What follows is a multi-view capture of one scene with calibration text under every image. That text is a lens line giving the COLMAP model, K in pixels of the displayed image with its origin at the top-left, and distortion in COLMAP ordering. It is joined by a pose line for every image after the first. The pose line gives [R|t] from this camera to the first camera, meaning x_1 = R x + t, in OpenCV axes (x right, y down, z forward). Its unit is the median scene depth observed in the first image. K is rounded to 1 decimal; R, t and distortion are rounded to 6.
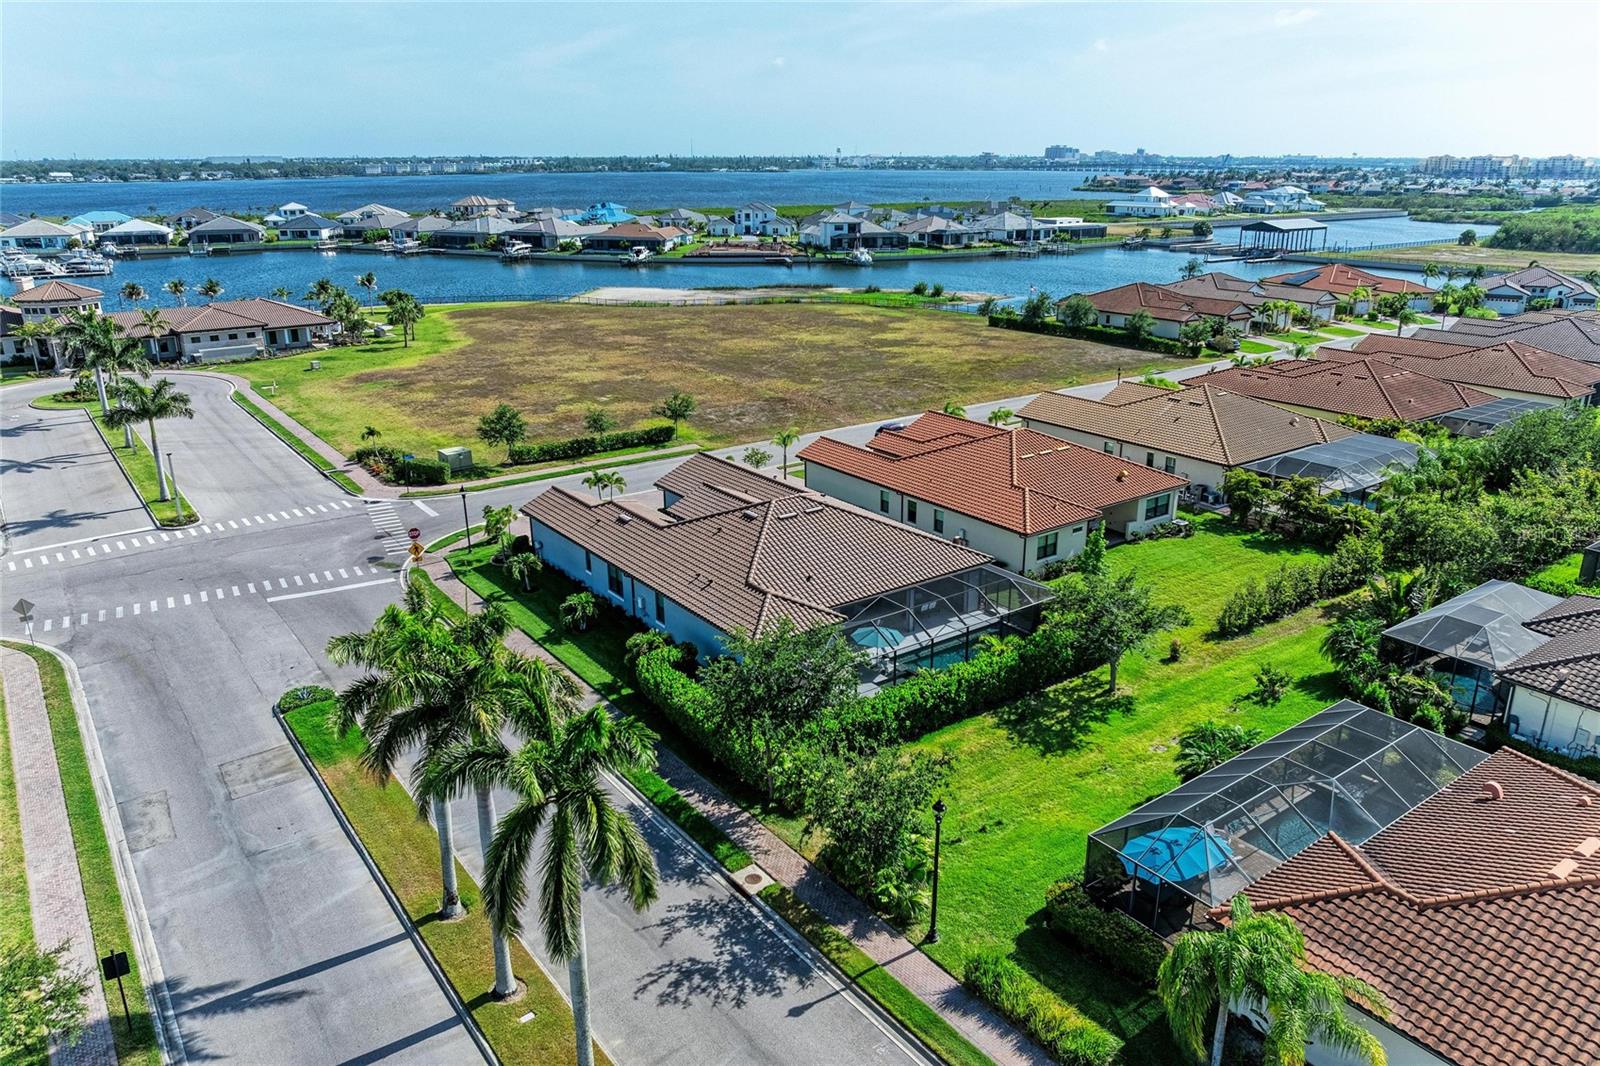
lens RADIAL K [[1104.6, 0, 808.4], [0, 1104.6, 535.8], [0, 0, 1]] dist [-0.017660, -0.002518]
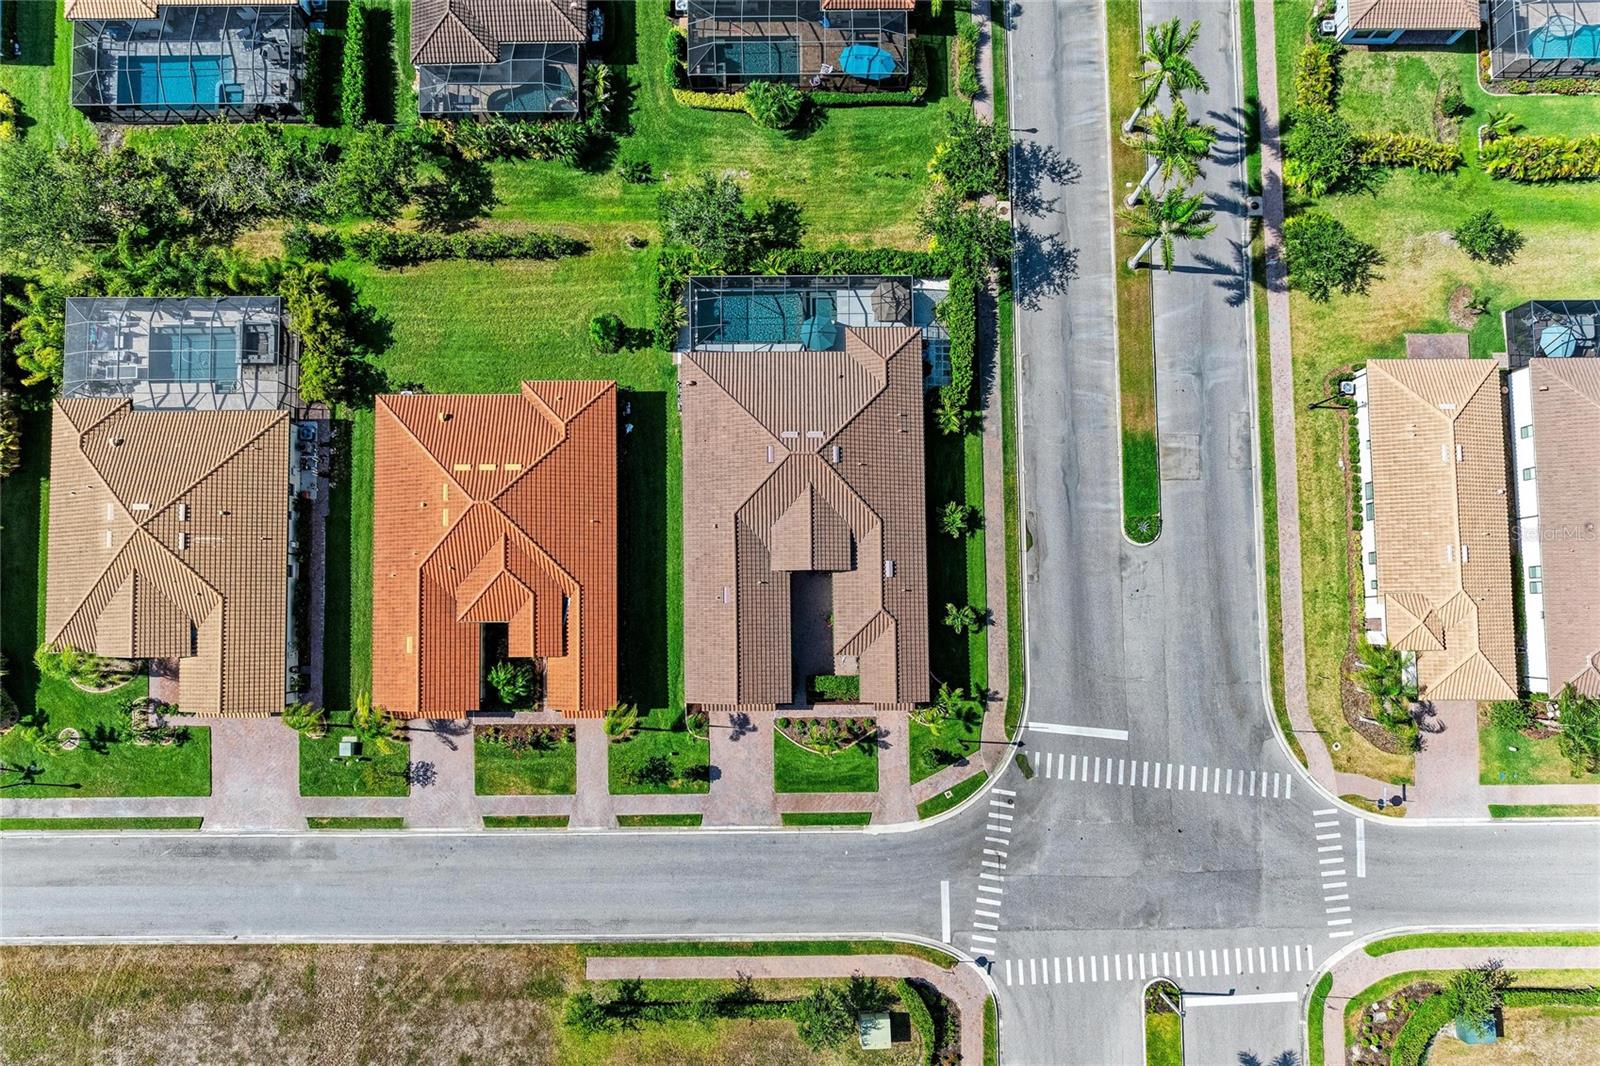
lens RADIAL K [[1108.7, 0, 800.0], [0, 1108.7, 533.0], [0, 0, 1]] dist [-0.025421, -0.001586]
pose [[-0.811007, -0.584336, 0.028618, -0.021898], [0.191689, -0.219194, 0.956666, -0.264555], [-0.552742, 0.781348, 0.289778, 0.152784]]
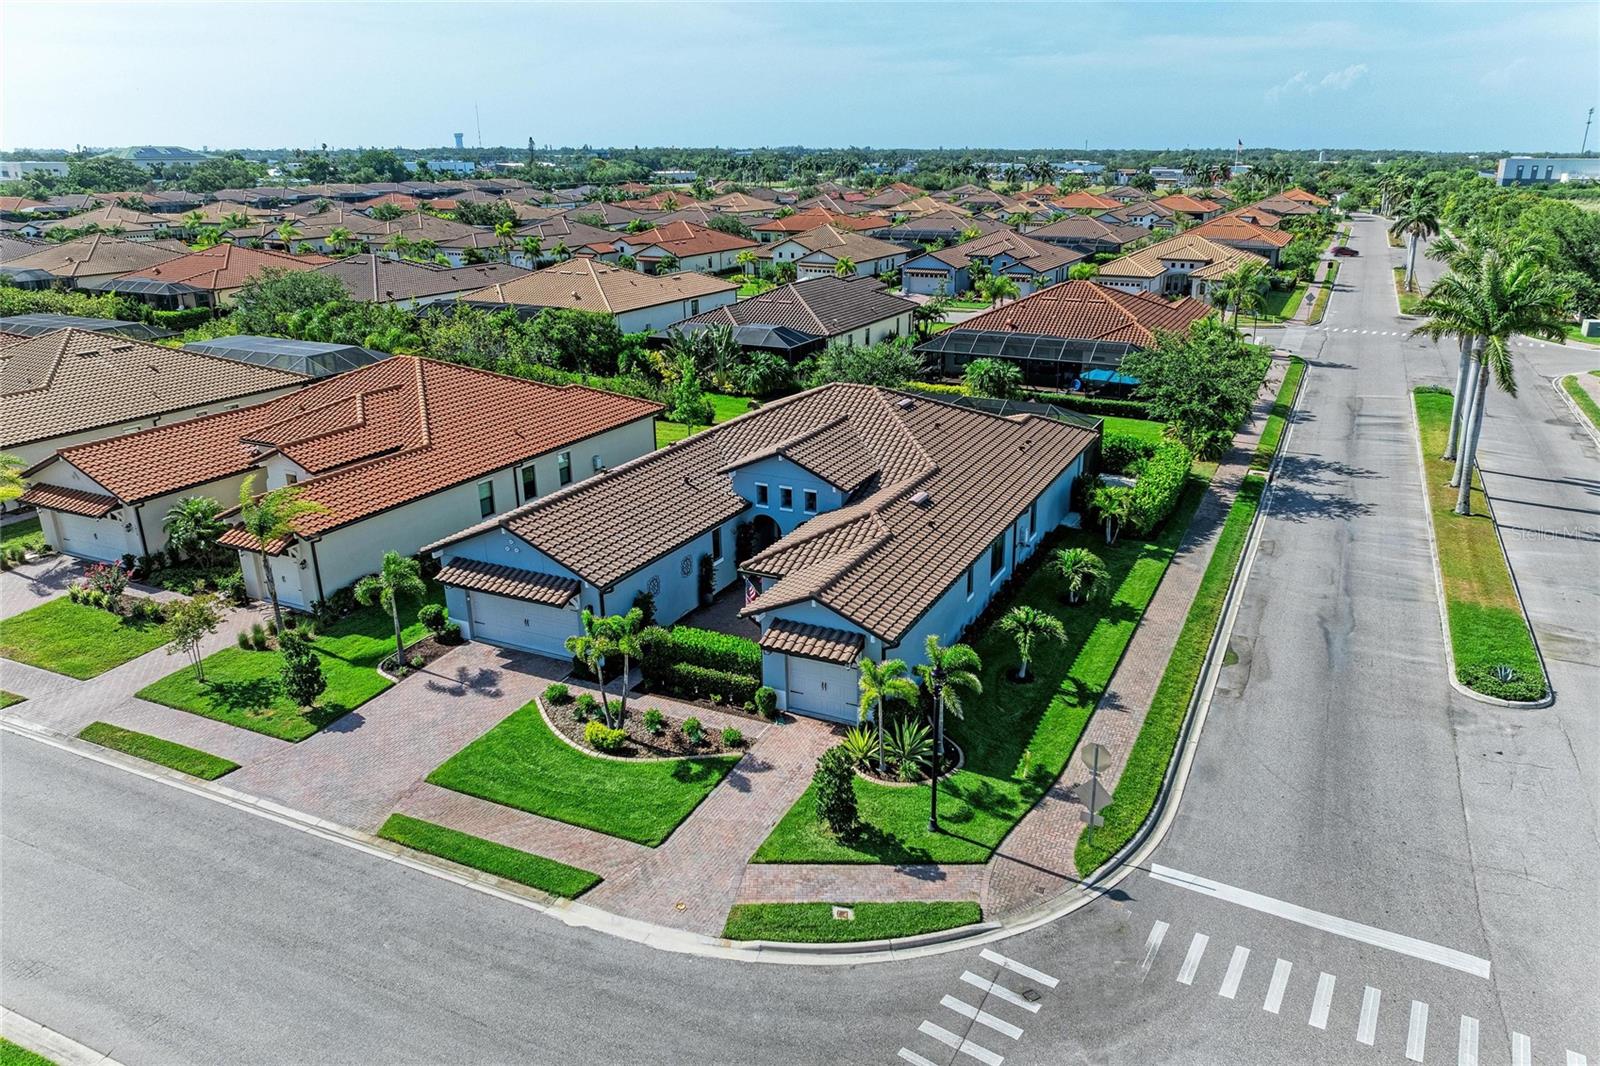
lens RADIAL K [[1164.8, 0, 828.2], [0, 1164.8, 532.7], [0, 0, 1]] dist [-0.036968, 0.001230]
pose [[-0.480680, -0.277629, 0.831786, -0.151956], [0.286407, 0.846831, 0.448161, -0.067175], [-0.828805, 0.453651, -0.327540, 0.284201]]
